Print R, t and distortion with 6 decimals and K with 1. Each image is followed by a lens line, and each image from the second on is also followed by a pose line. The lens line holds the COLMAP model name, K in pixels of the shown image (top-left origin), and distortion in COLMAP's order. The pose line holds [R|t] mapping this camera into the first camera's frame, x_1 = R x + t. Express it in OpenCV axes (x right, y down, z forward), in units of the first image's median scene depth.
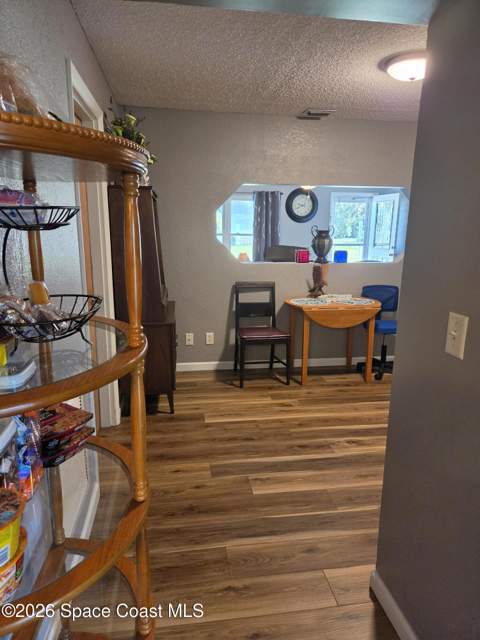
lens RADIAL K [[436.7, 0, 238.9], [0, 436.7, 319.2], [0, 0, 1]] dist [0.066084, -0.052626]
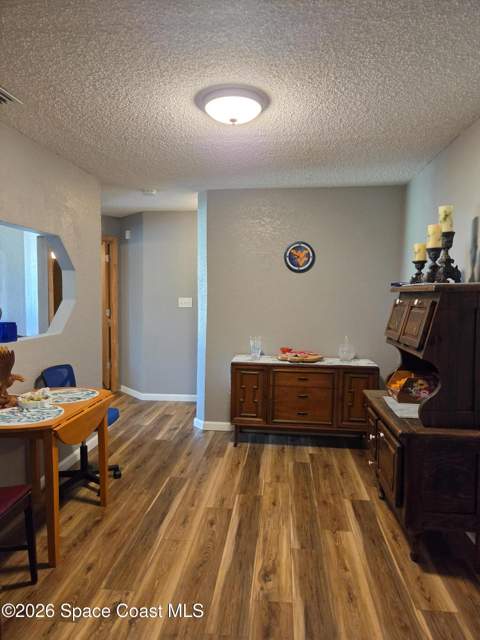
lens RADIAL K [[436.7, 0, 239.3], [0, 436.7, 323.2], [0, 0, 1]] dist [0.066084, -0.052626]
pose [[0.247808, -0.091334, 0.964494, -0.407704], [0.203118, 0.978318, 0.040456, -0.164373], [-0.947277, 0.185881, 0.260987, 0.733614]]
